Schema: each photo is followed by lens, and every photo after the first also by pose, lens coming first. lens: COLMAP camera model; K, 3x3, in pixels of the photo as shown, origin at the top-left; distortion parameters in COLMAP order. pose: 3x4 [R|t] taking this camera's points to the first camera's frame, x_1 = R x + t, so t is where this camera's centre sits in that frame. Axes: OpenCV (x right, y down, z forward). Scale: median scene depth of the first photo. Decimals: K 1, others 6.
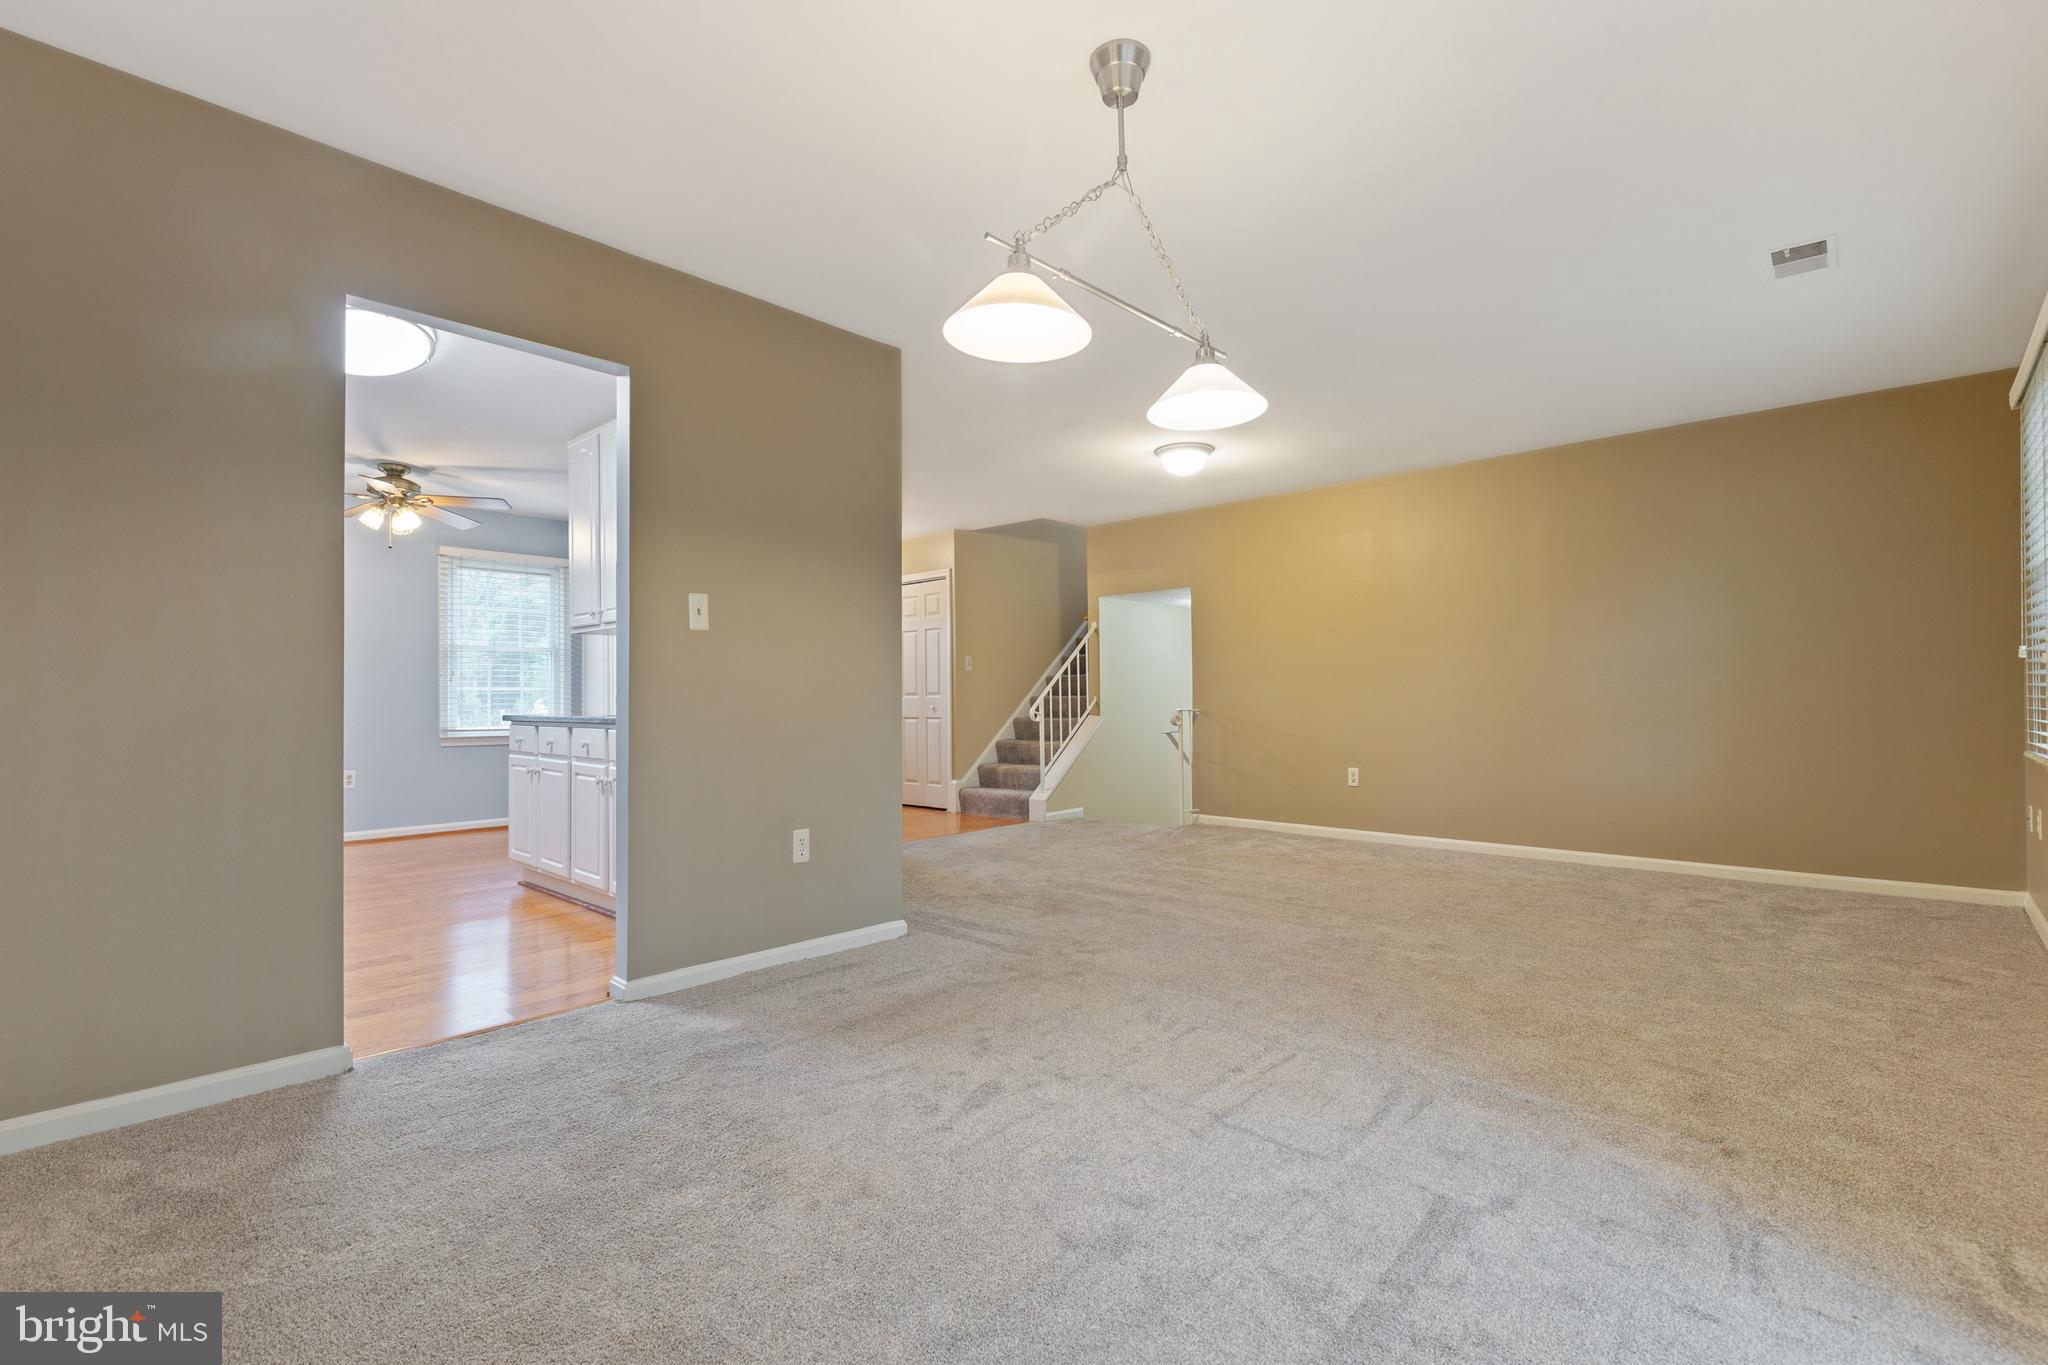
lens RADIAL K [[936.9, 0, 1017.0], [0, 936.9, 672.1], [0, 0, 1]] dist [0.002485, -0.000402]
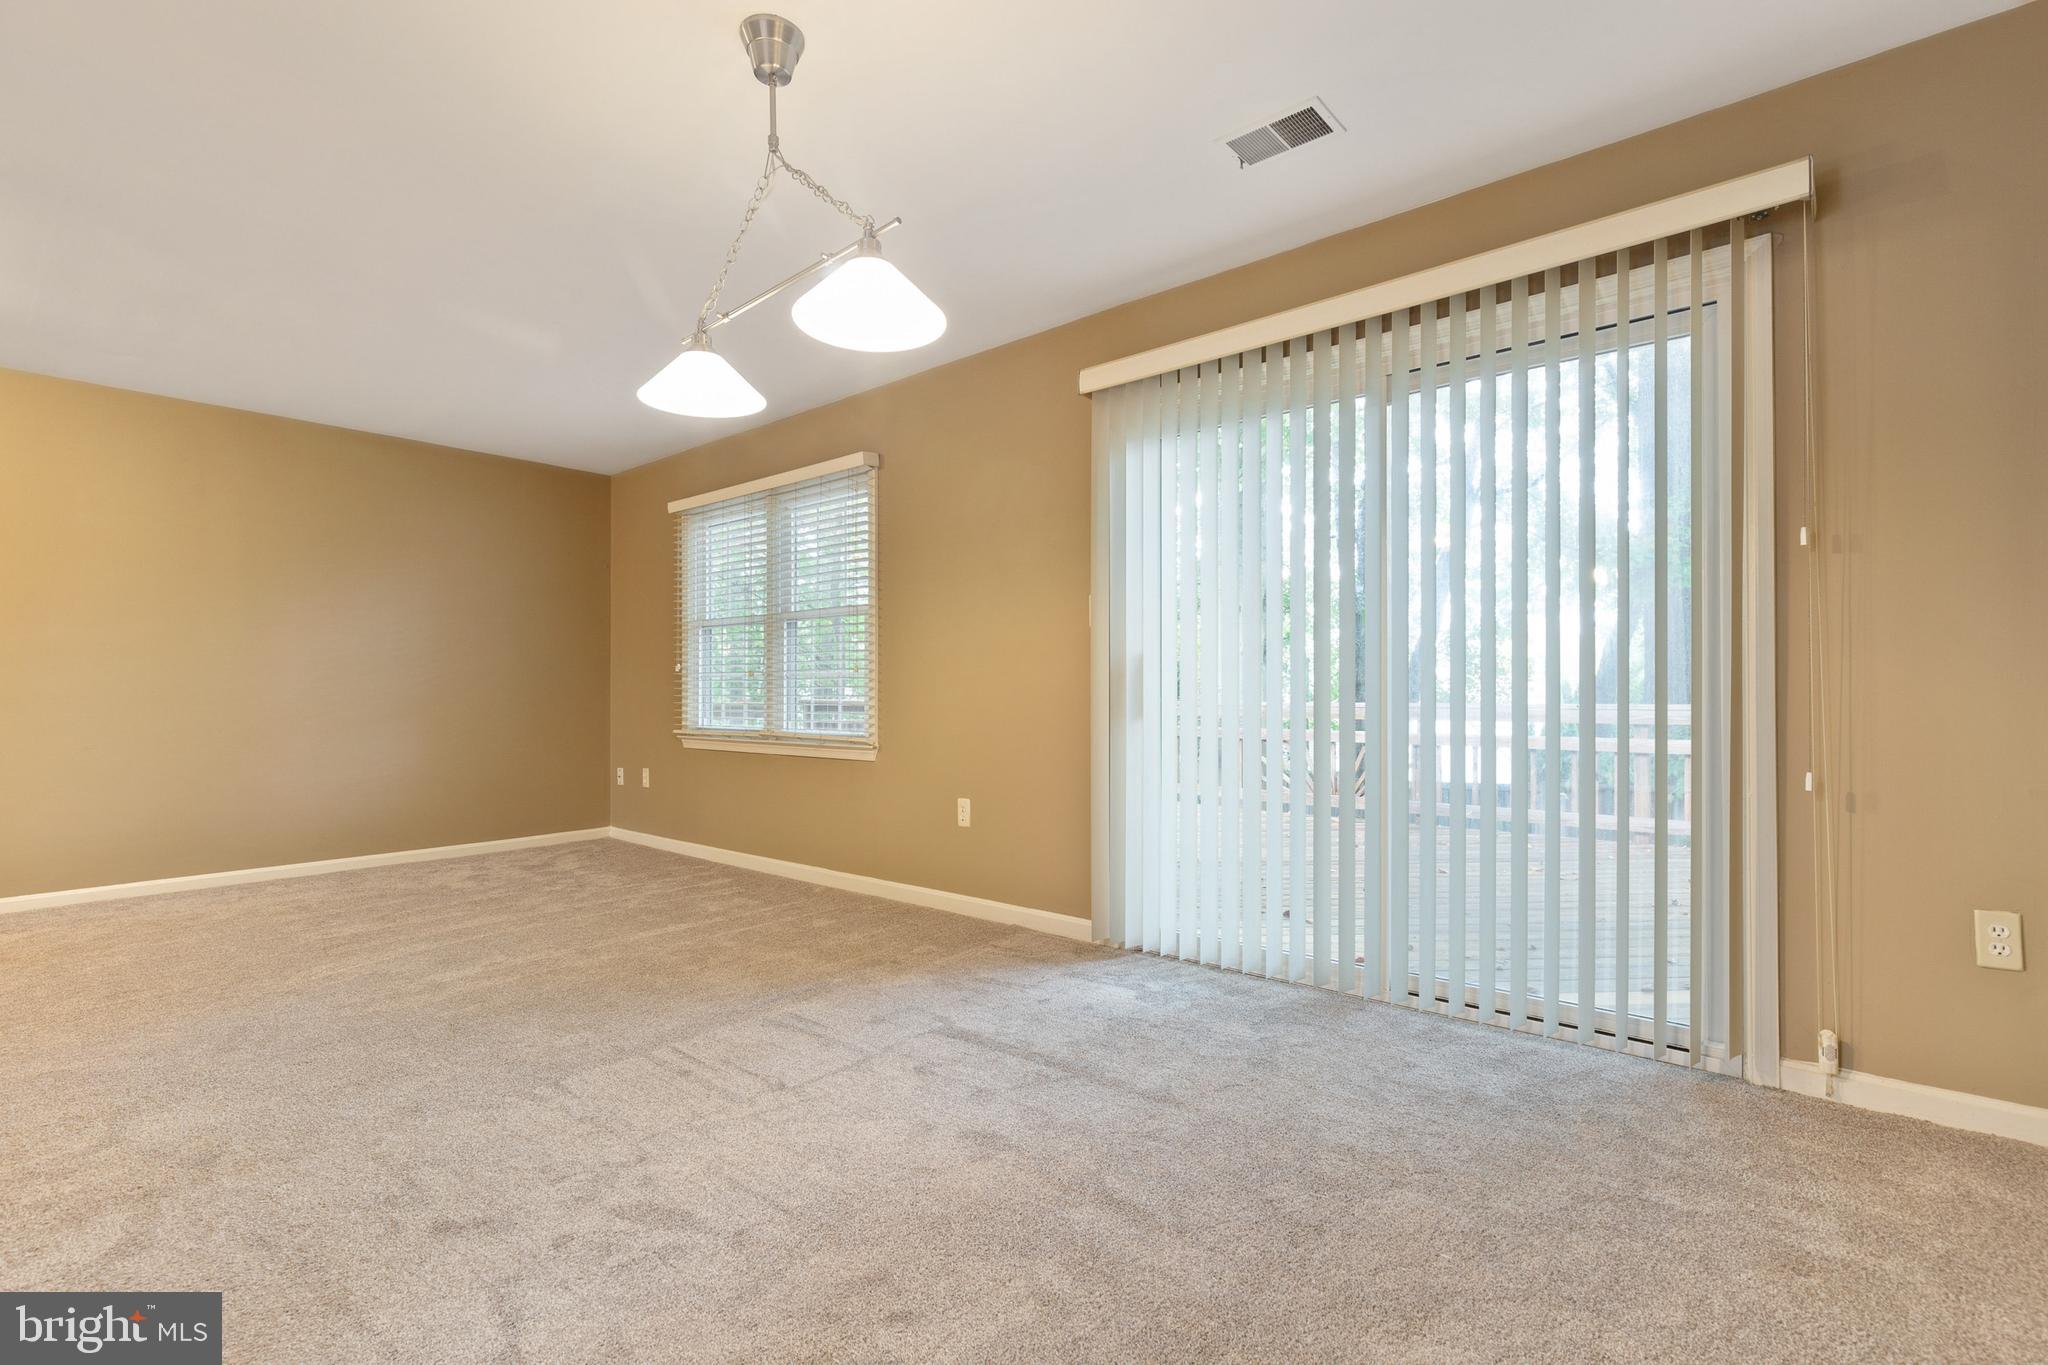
lens RADIAL K [[927.8, 0, 1029.7], [0, 927.8, 691.8], [0, 0, 1]] dist [0.003302, -0.001069]
pose [[-0.059723, 0.003521, 0.998209, -0.853217], [-0.027425, 0.999611, -0.005167, 0.016650], [-0.997838, -0.027685, -0.059603, 0.778090]]
